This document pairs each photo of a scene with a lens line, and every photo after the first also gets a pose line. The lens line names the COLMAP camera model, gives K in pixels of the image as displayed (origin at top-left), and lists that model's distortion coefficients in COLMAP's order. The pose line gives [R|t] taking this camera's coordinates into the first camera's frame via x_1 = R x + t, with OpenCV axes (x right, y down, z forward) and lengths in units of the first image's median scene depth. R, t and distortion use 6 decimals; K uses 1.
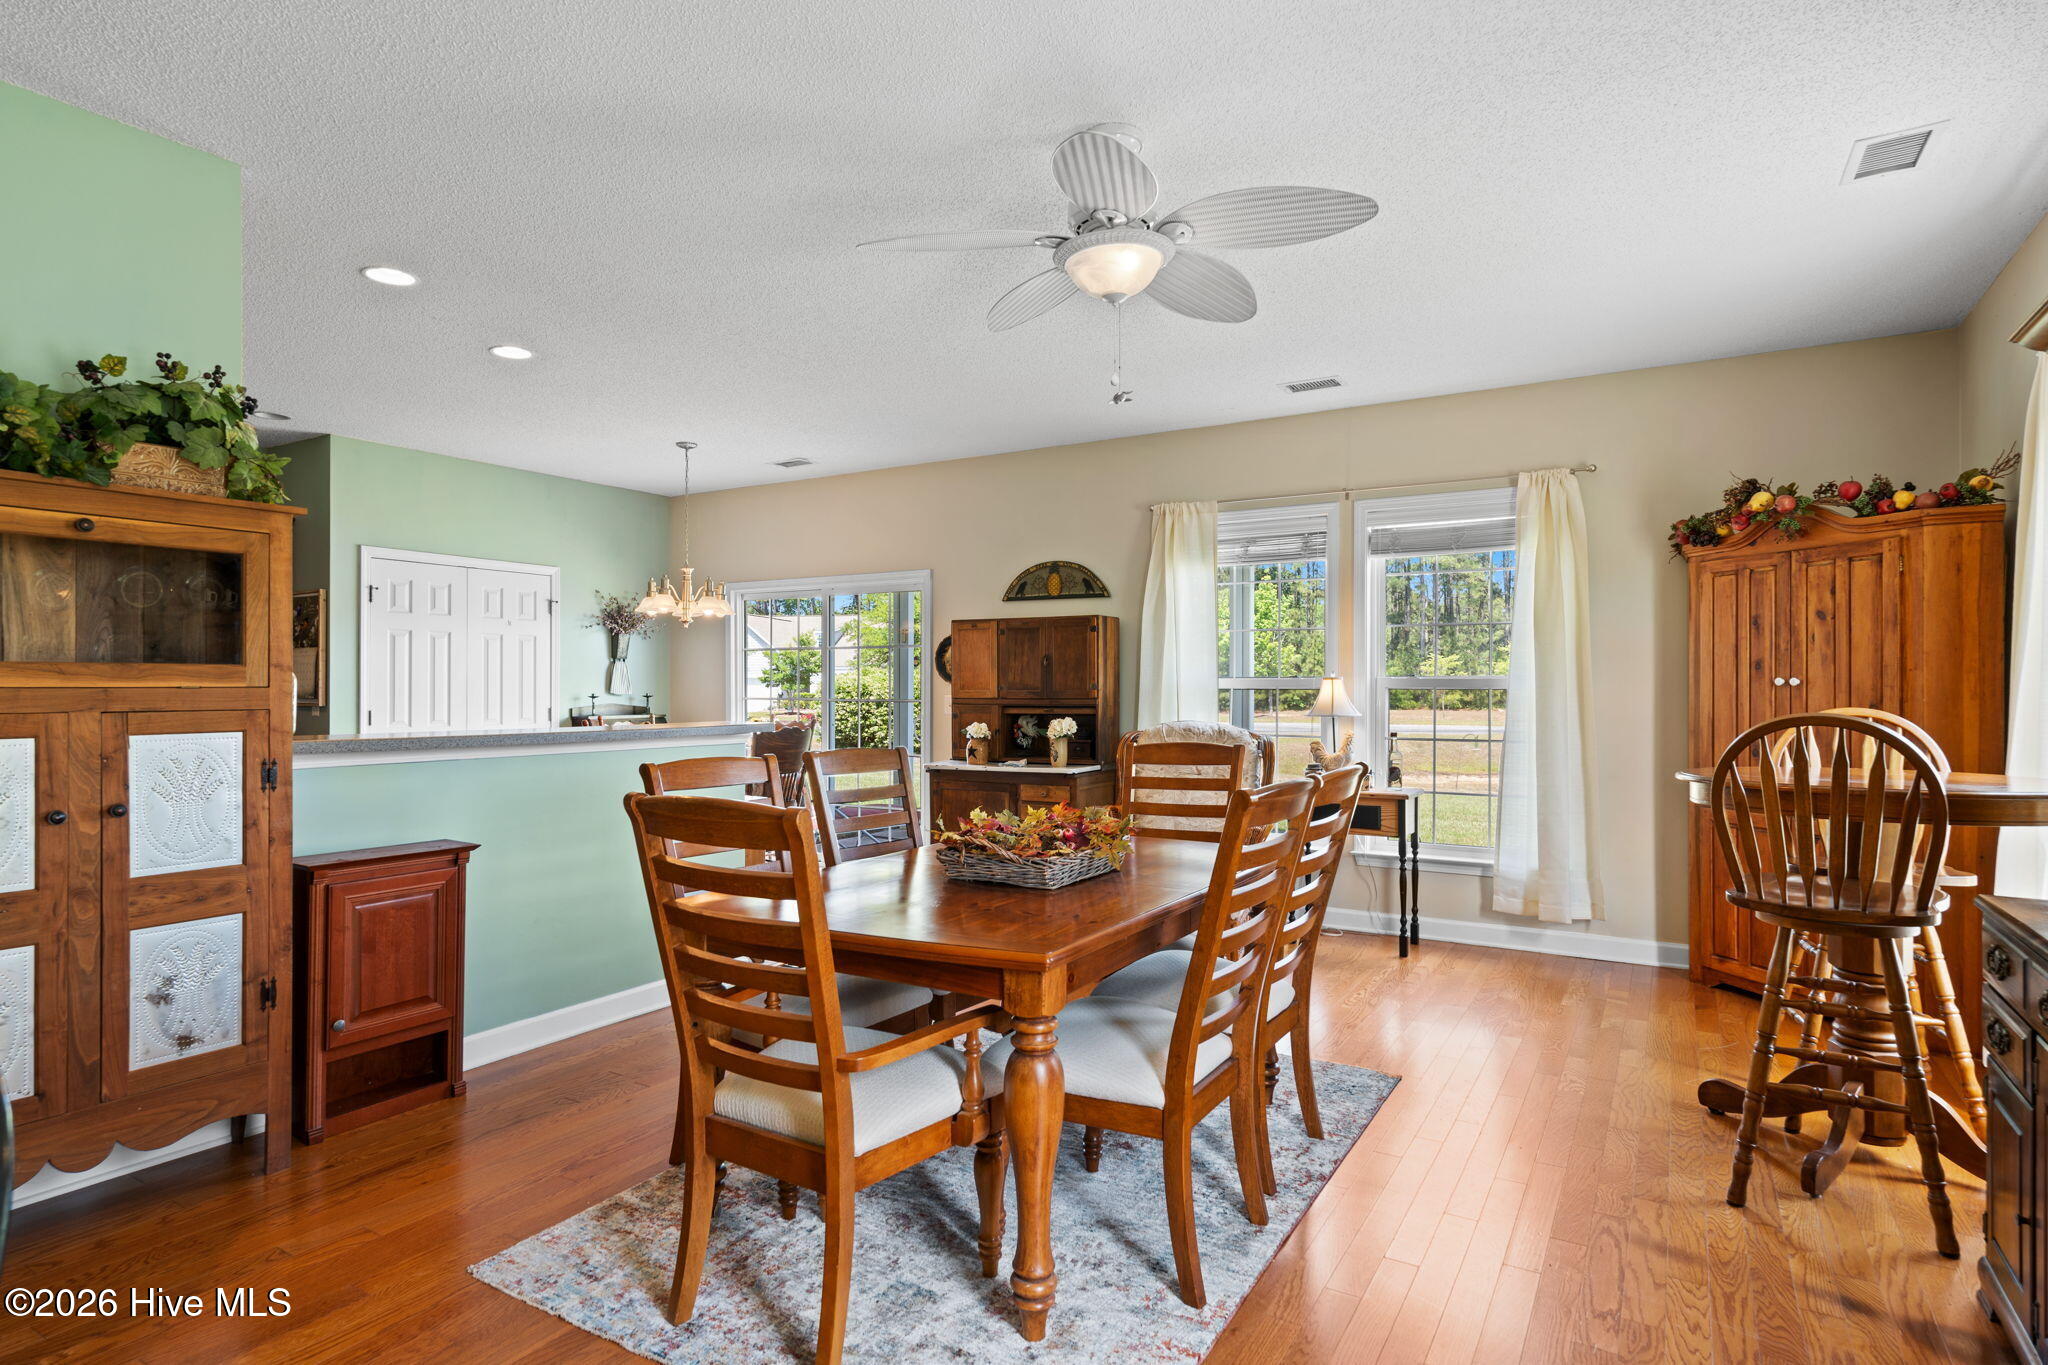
lens RADIAL K [[1081.9, 0, 1002.4], [0, 1081.9, 686.6], [0, 0, 1]] dist [-0.003466, -0.000126]
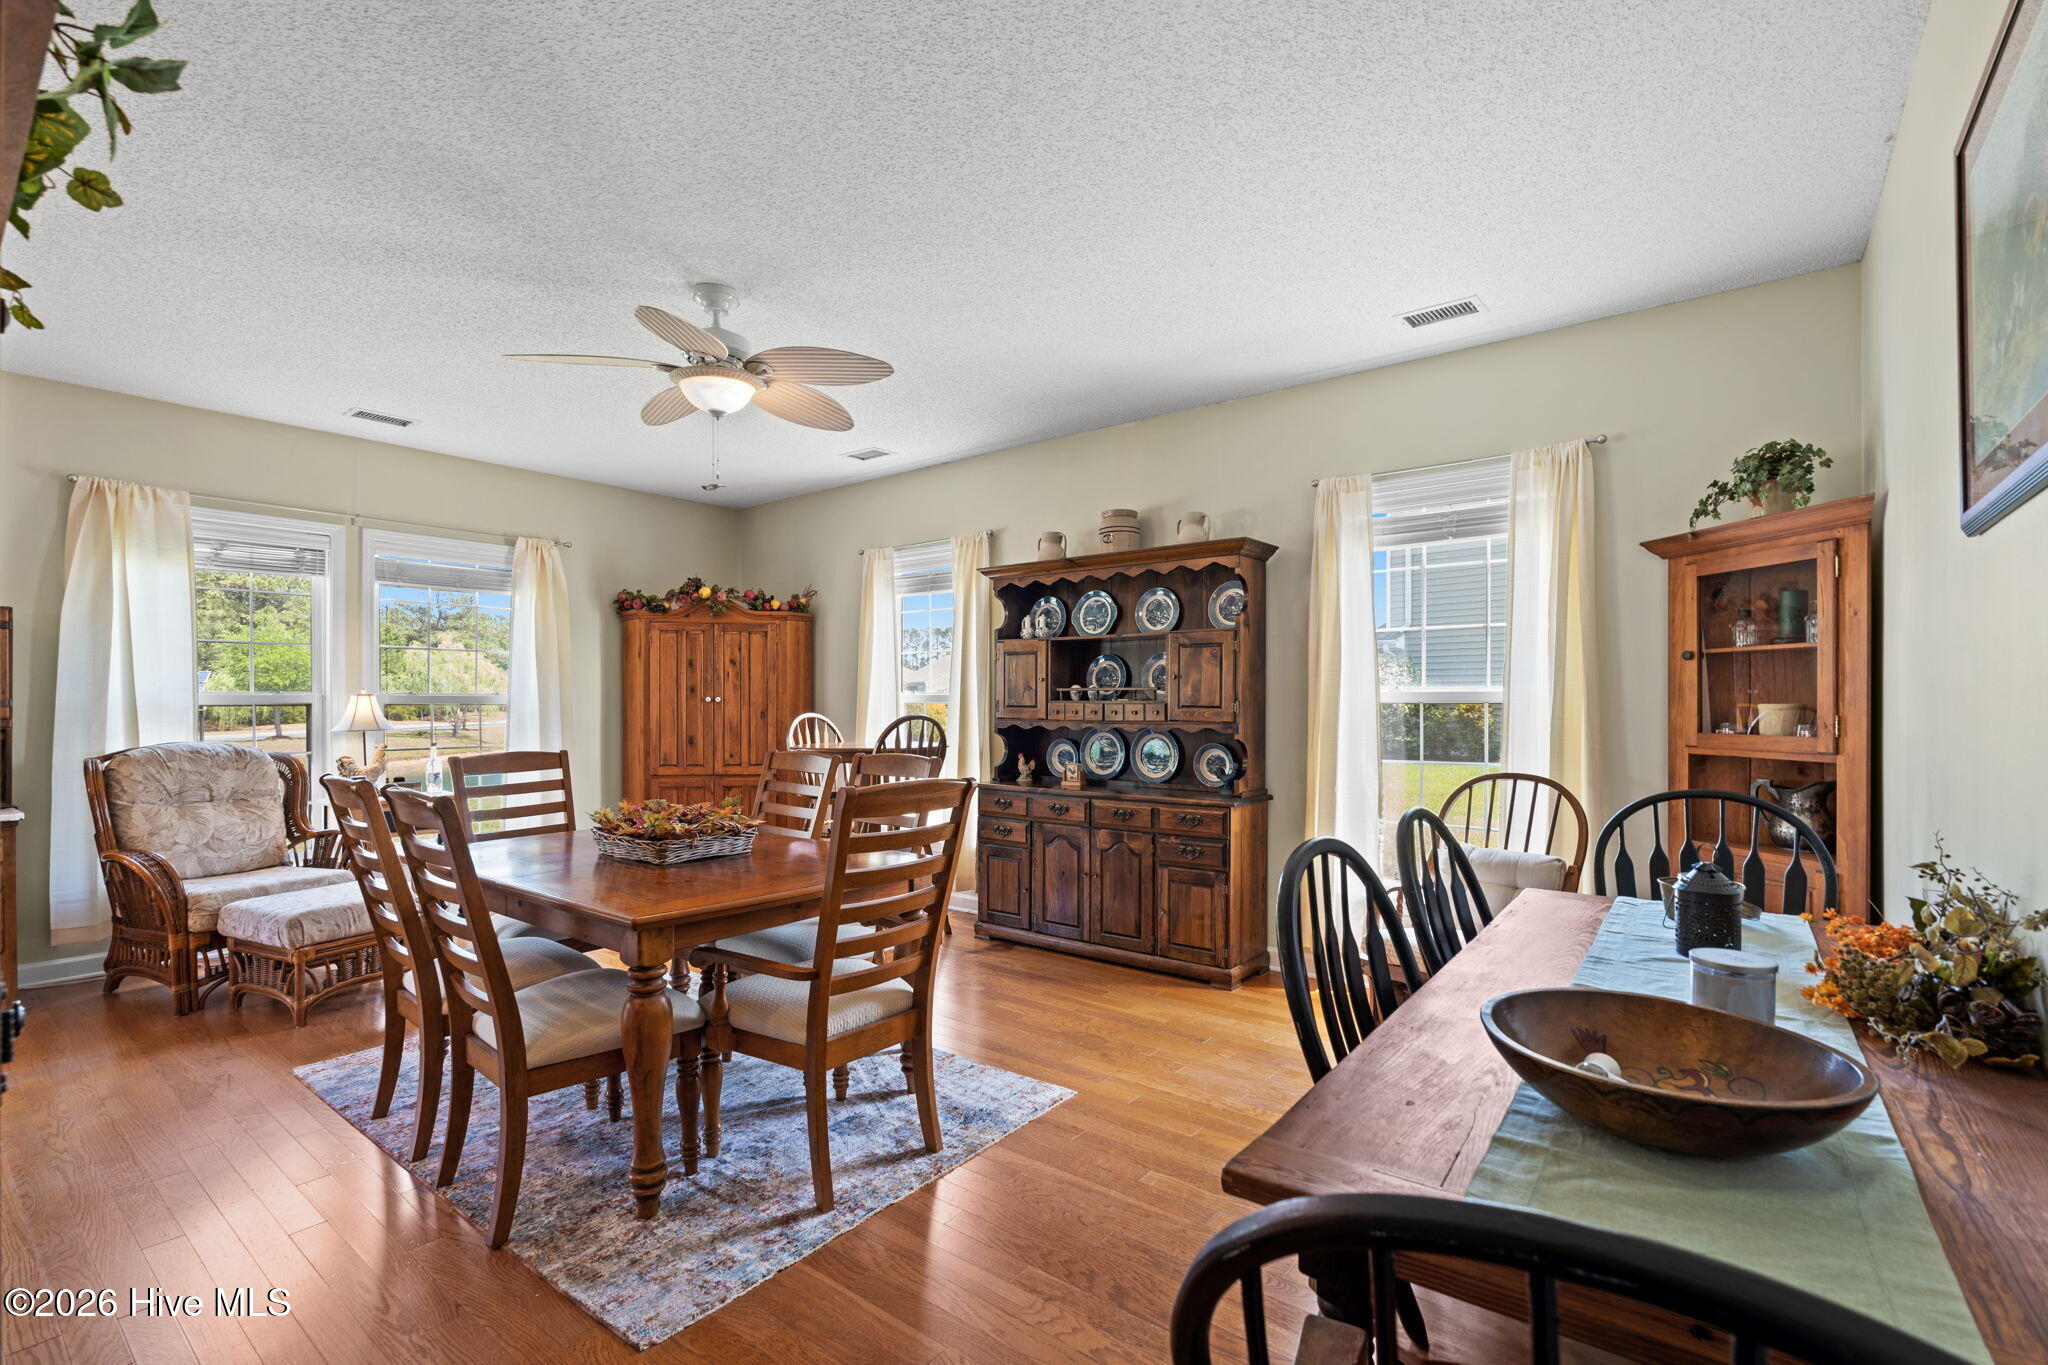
lens RADIAL K [[937.1, 0, 1029.1], [0, 937.1, 708.0], [0, 0, 1]] dist [-0.000624, -0.000005]
pose [[0.107791, -0.006848, 0.994150, -0.666929], [-0.000754, 0.999975, 0.006970, -0.001543], [-0.994173, -0.001501, 0.107784, 0.320206]]
